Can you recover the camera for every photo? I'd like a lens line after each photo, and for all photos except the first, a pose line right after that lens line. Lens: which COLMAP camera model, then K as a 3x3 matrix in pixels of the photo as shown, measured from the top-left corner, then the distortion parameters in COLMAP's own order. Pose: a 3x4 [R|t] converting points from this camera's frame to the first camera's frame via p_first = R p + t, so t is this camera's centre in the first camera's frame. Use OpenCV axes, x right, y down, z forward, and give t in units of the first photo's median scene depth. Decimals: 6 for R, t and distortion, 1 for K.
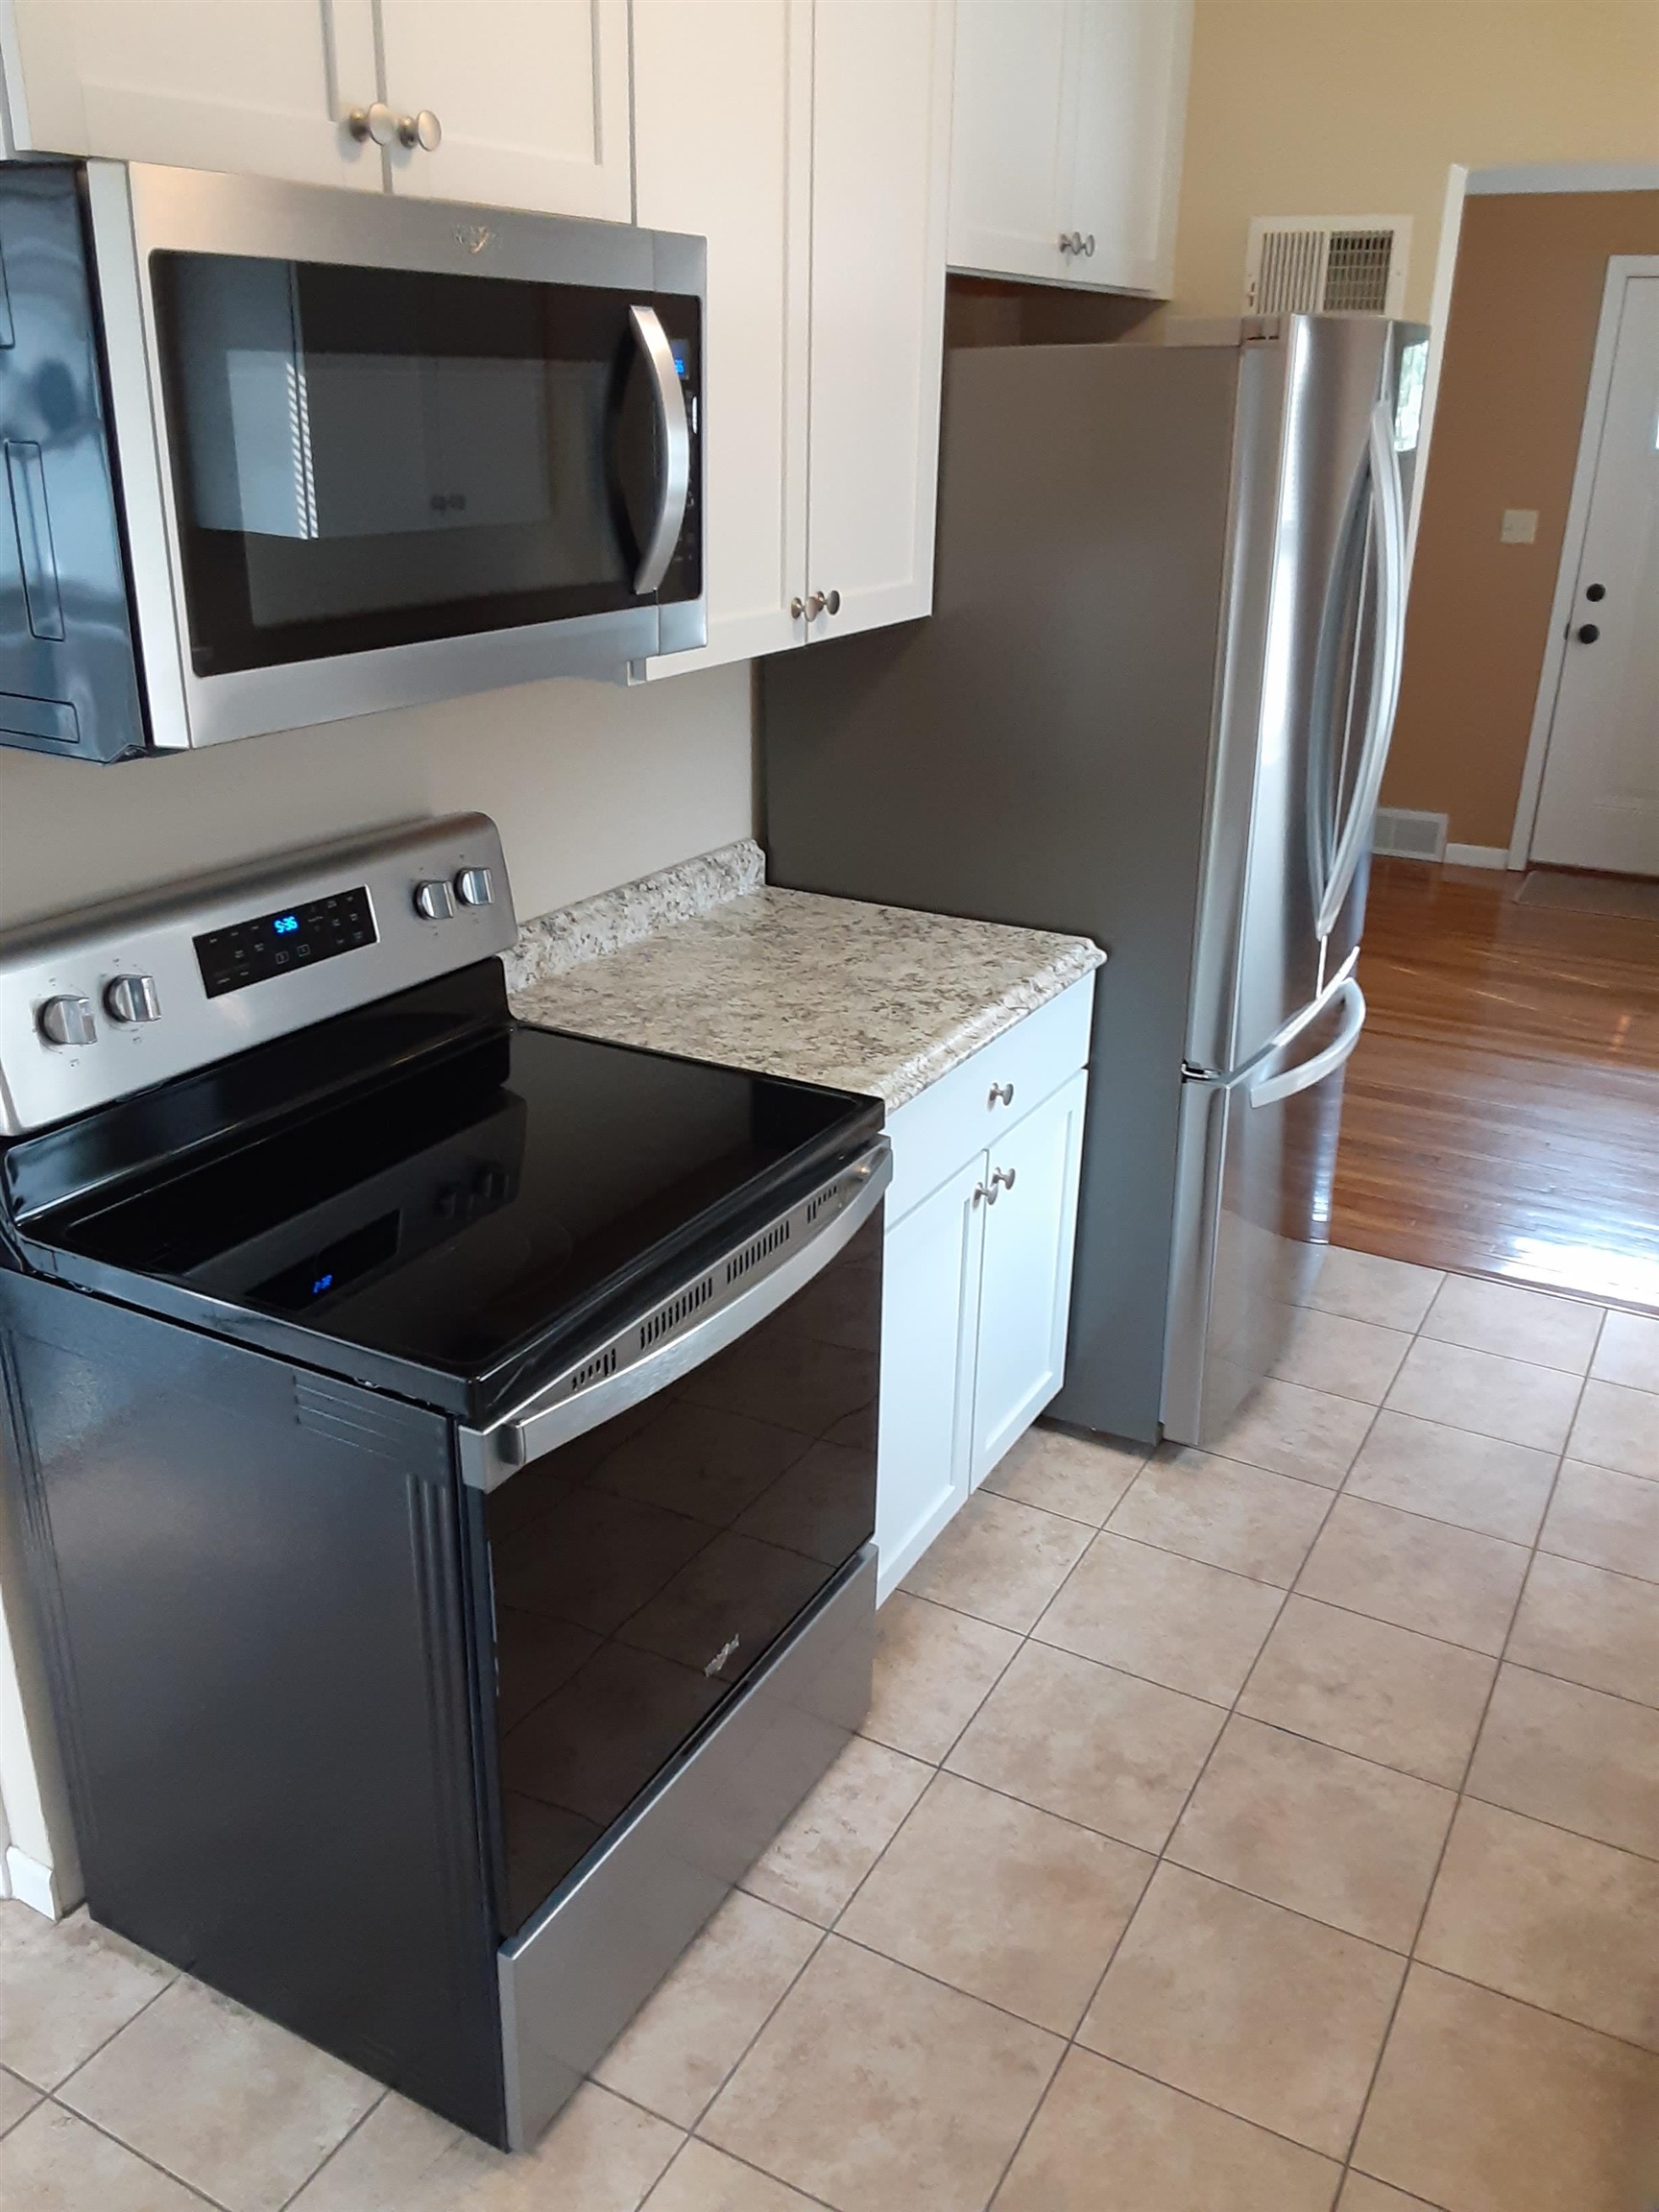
lens RADIAL K [[1763.2, 0, 829.5], [0, 1763.2, 1106.0], [0, 0, 1]] dist [0.038273, -0.054021]
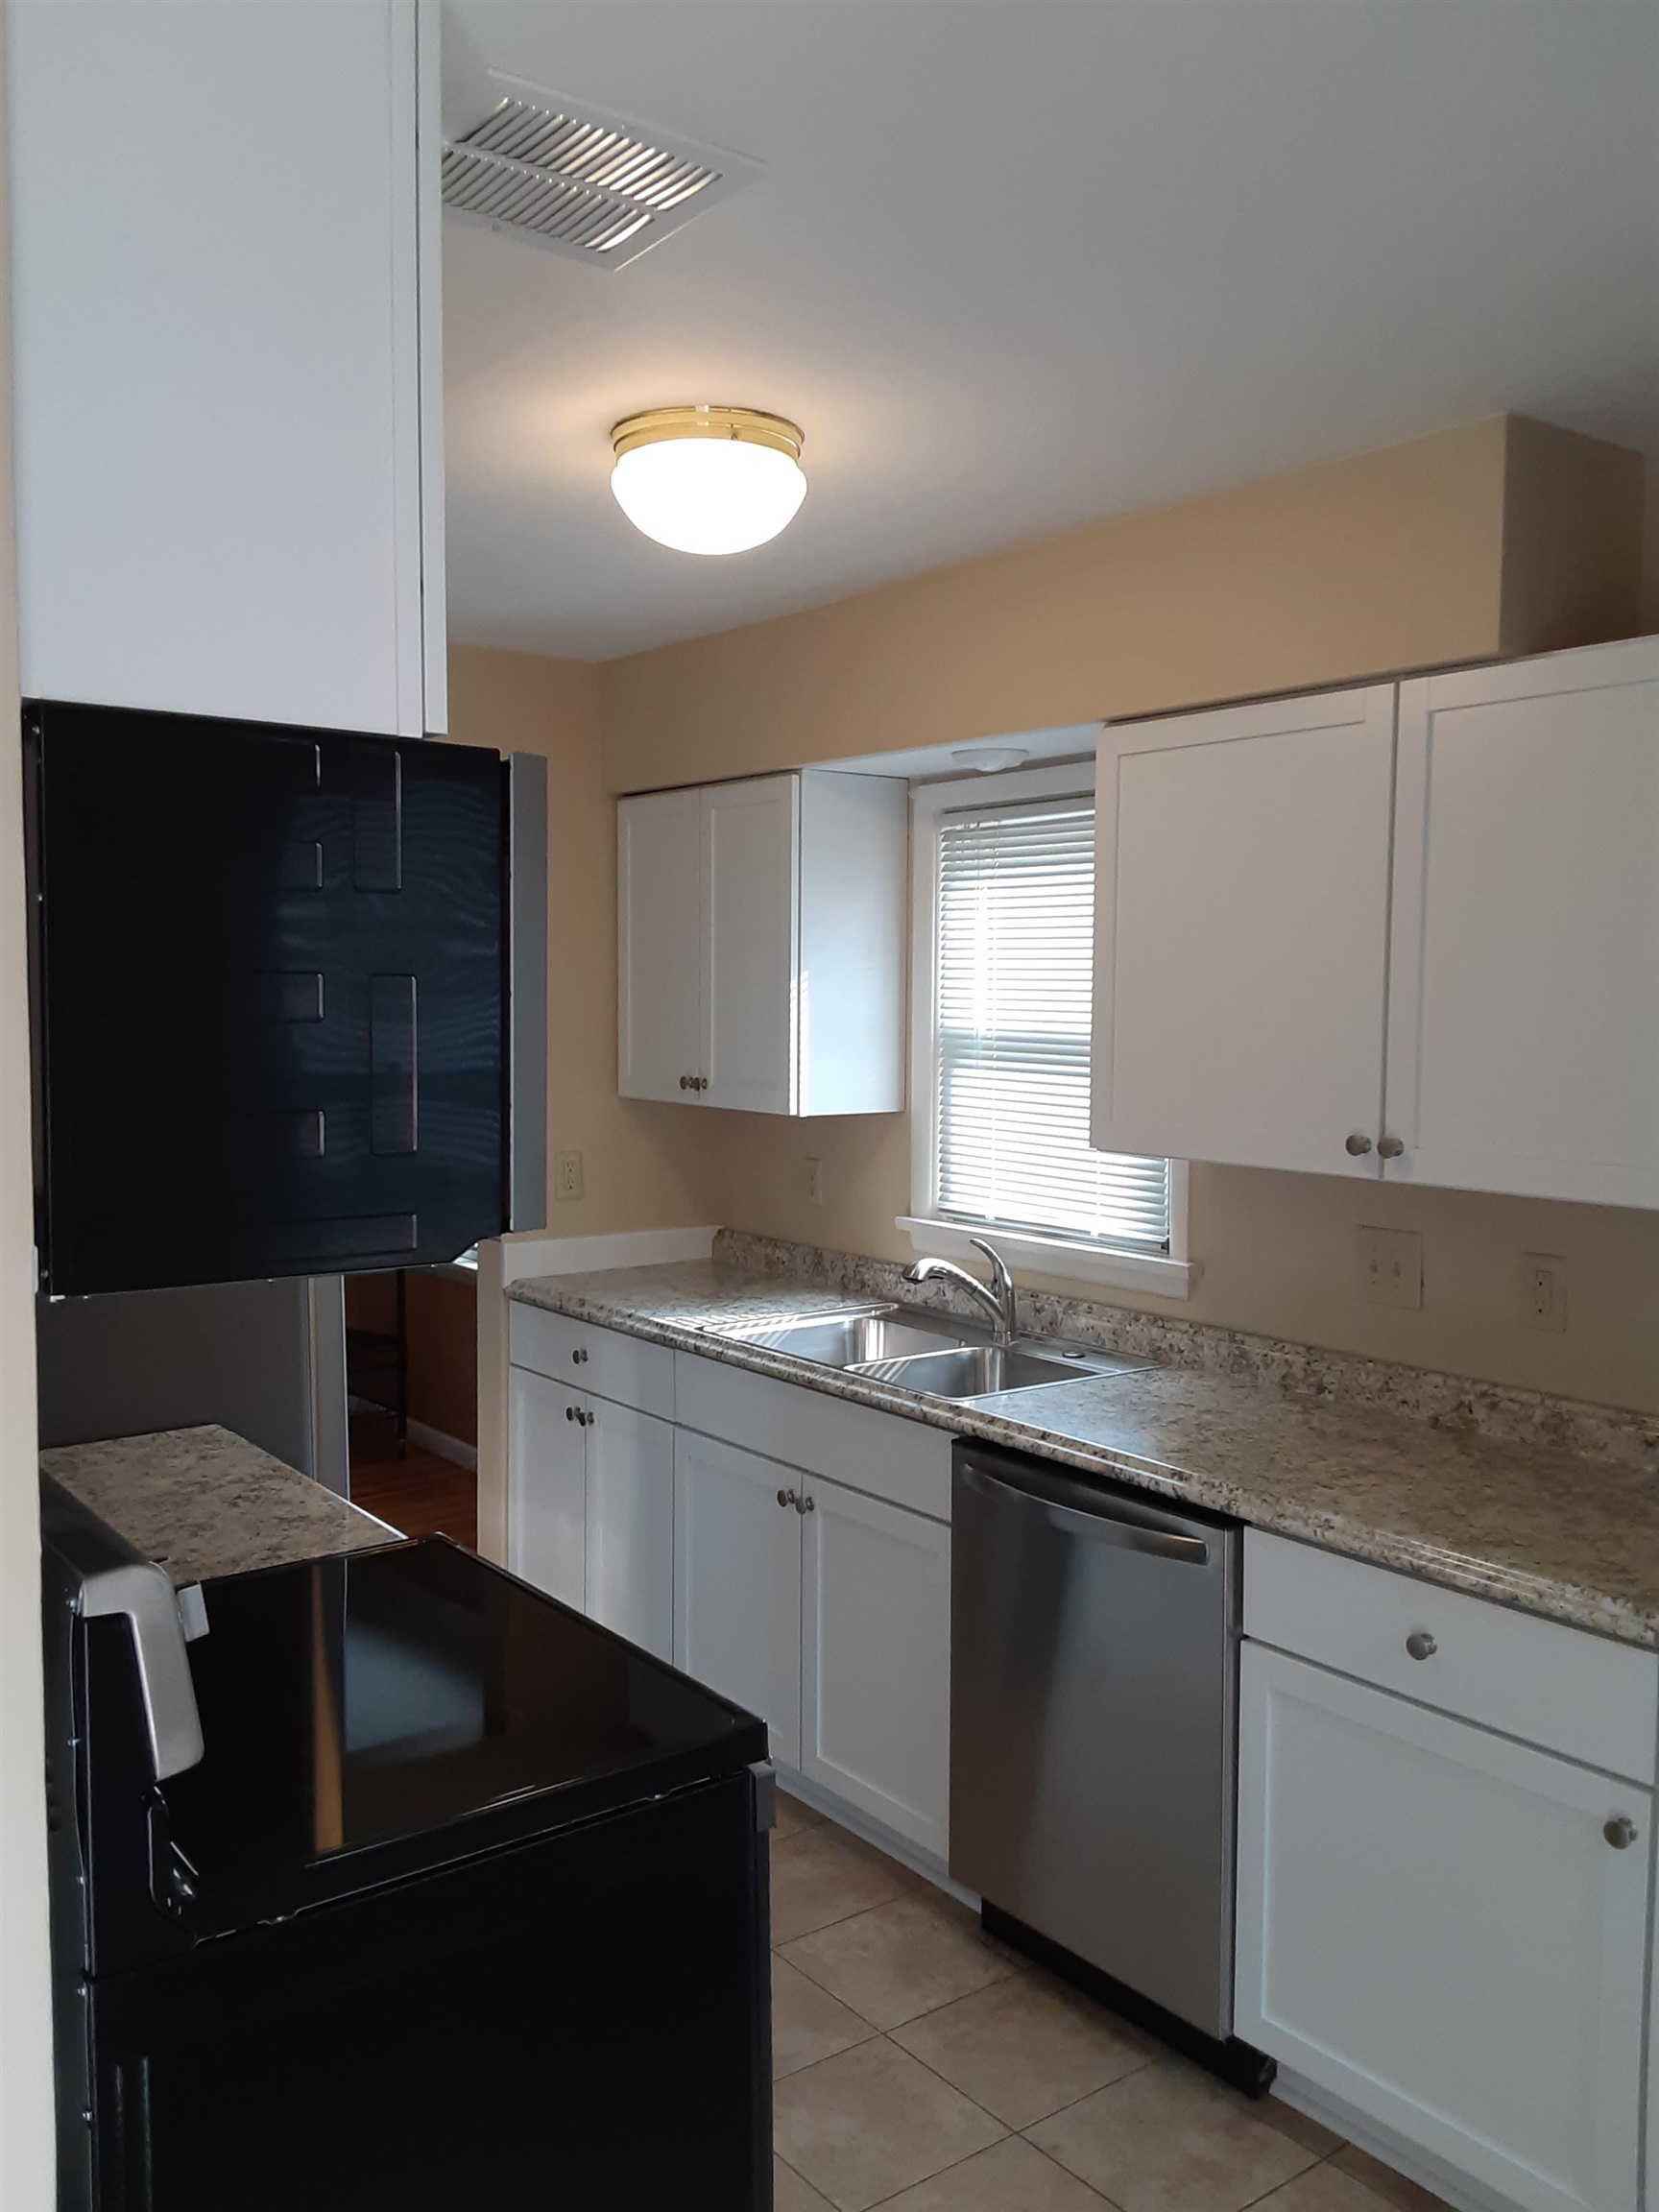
lens RADIAL K [[1763.2, 0, 829.5], [0, 1763.2, 1106.0], [0, 0, 1]] dist [0.038273, -0.054021]
pose [[0.414067, -0.078051, 0.906894, -0.730268], [0.346075, 0.934997, -0.077540, -0.071370], [-0.841891, 0.345960, 0.414163, 0.206085]]
